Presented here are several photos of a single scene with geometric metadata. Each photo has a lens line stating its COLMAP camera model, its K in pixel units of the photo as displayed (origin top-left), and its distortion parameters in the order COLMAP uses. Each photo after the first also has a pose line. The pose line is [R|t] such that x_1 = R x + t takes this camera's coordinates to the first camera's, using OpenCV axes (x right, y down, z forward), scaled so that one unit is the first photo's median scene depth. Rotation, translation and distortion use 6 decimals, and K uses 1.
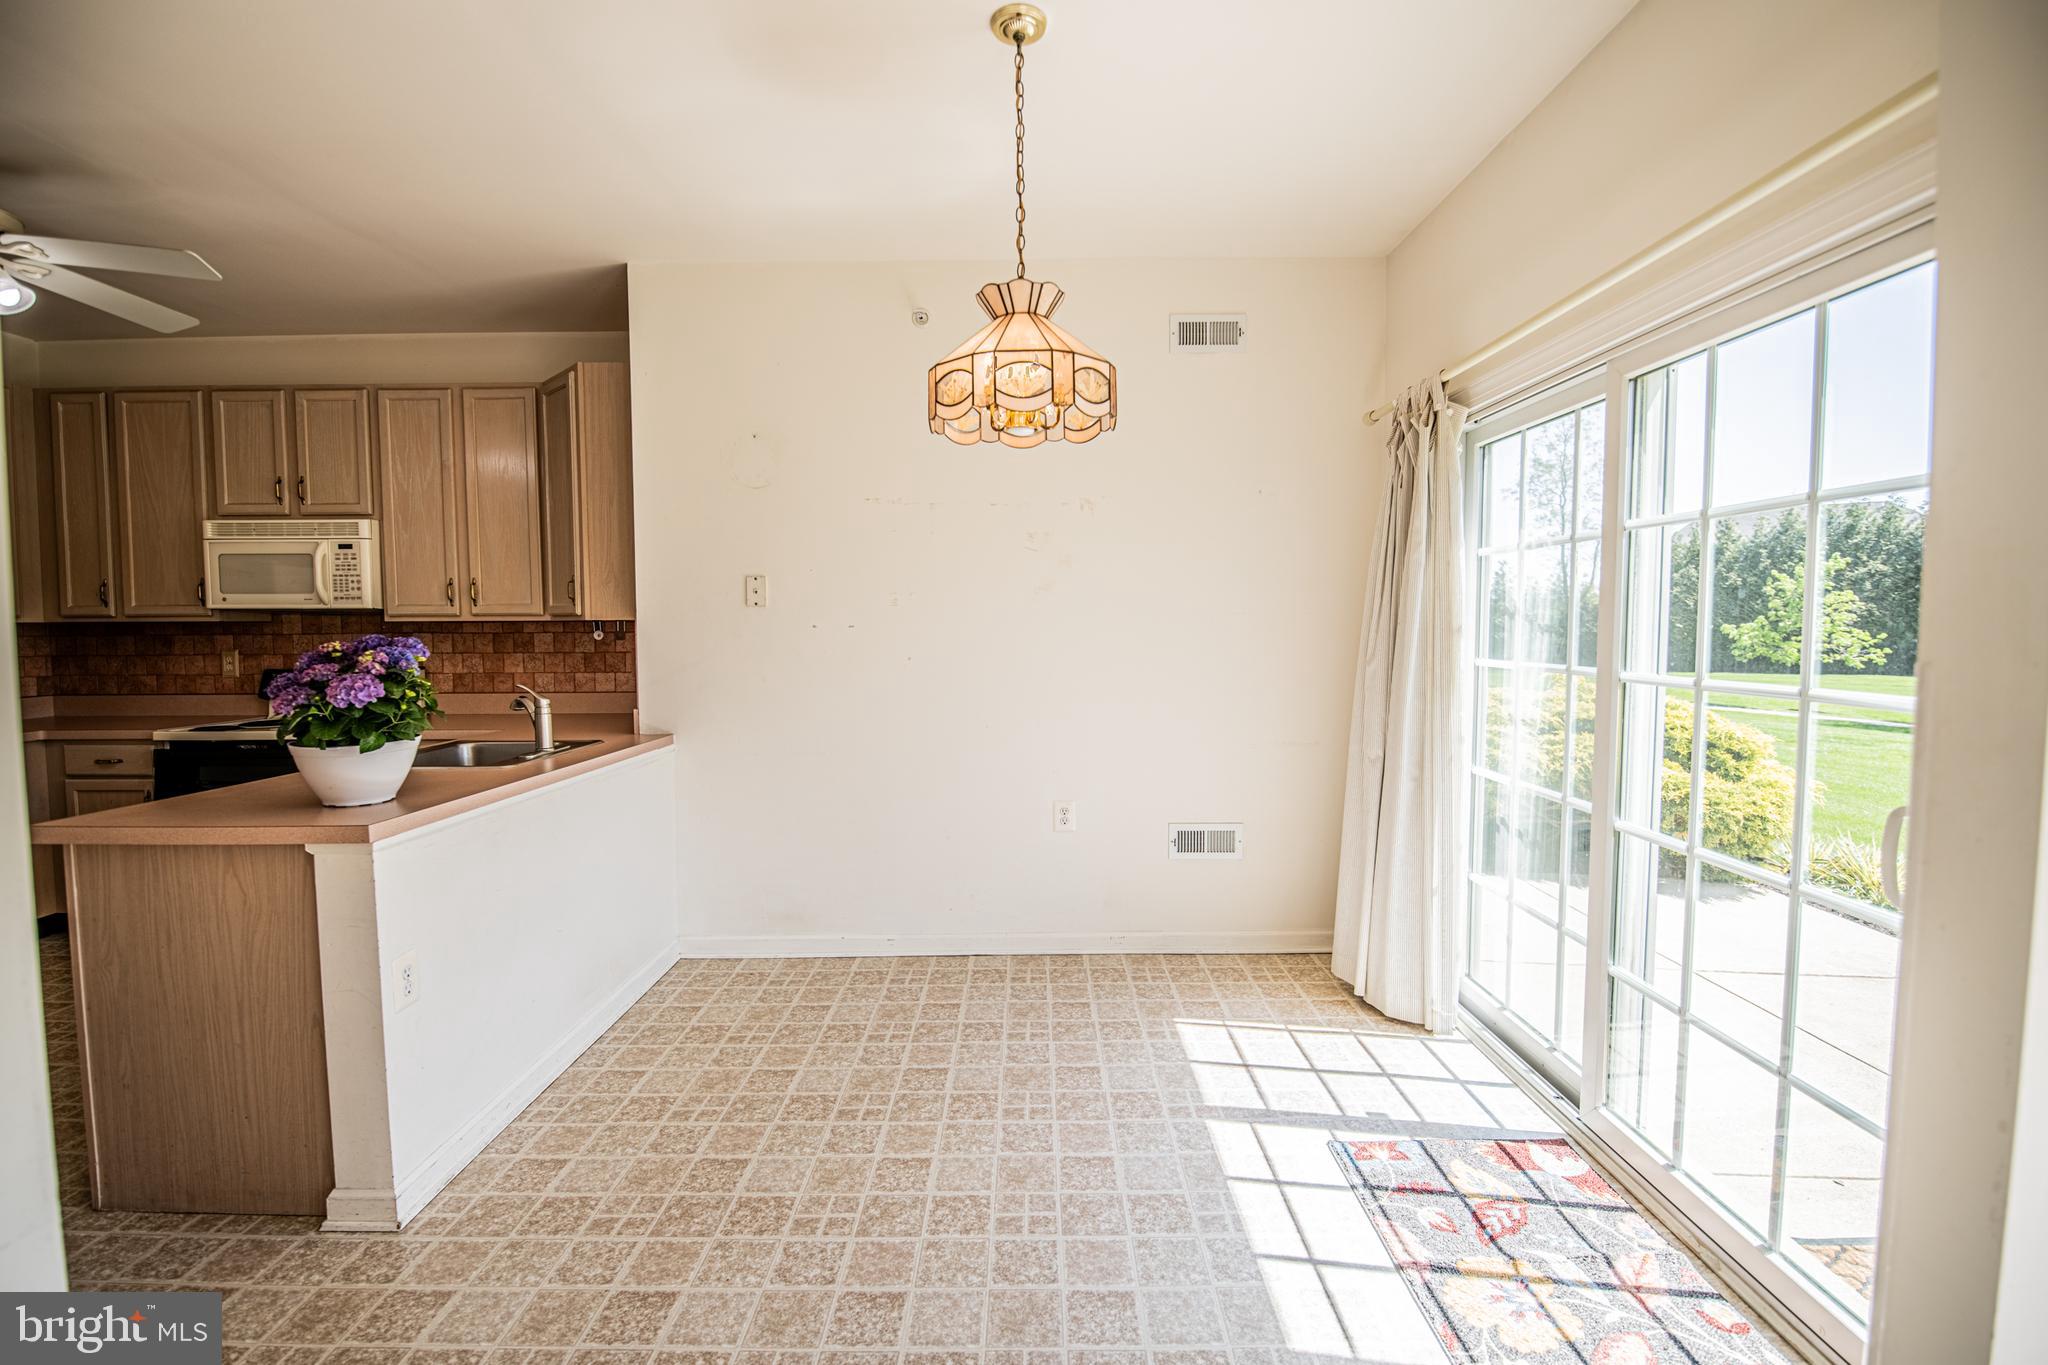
lens RADIAL K [[891.2, 0, 1029.5], [0, 891.2, 670.6], [0, 0, 1]] dist [0.001600, -0.010433]
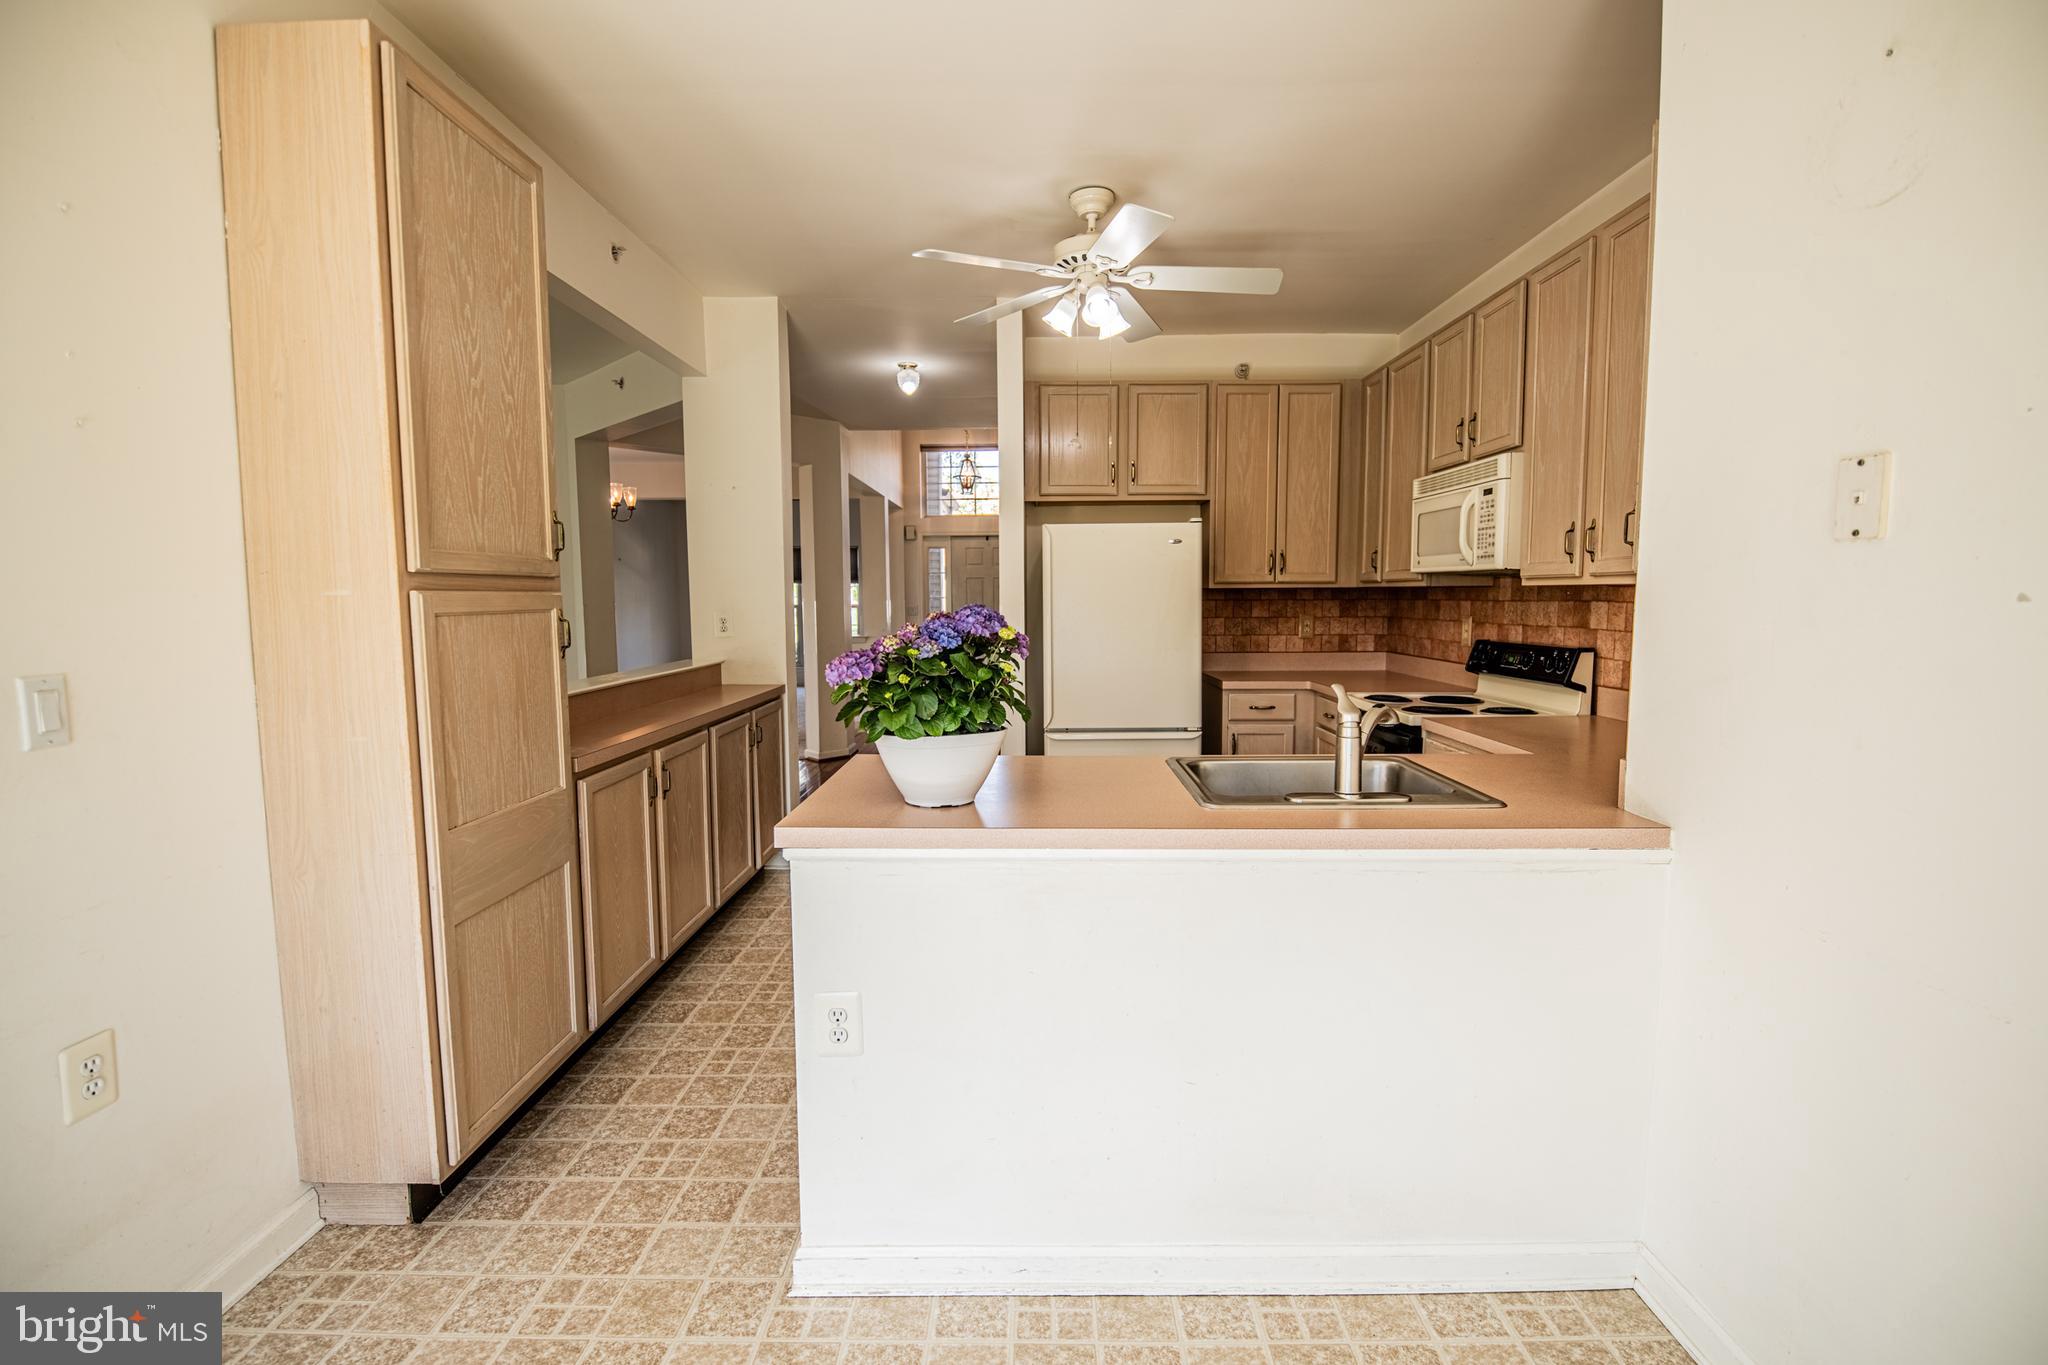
lens RADIAL K [[891.2, 0, 1029.5], [0, 891.2, 670.6], [0, 0, 1]] dist [0.001600, -0.010433]
pose [[-0.006840, 0.090065, -0.995912, 0.046067], [-0.052757, 0.994516, 0.090302, -0.029531], [0.998584, 0.053159, -0.002051, 0.586573]]
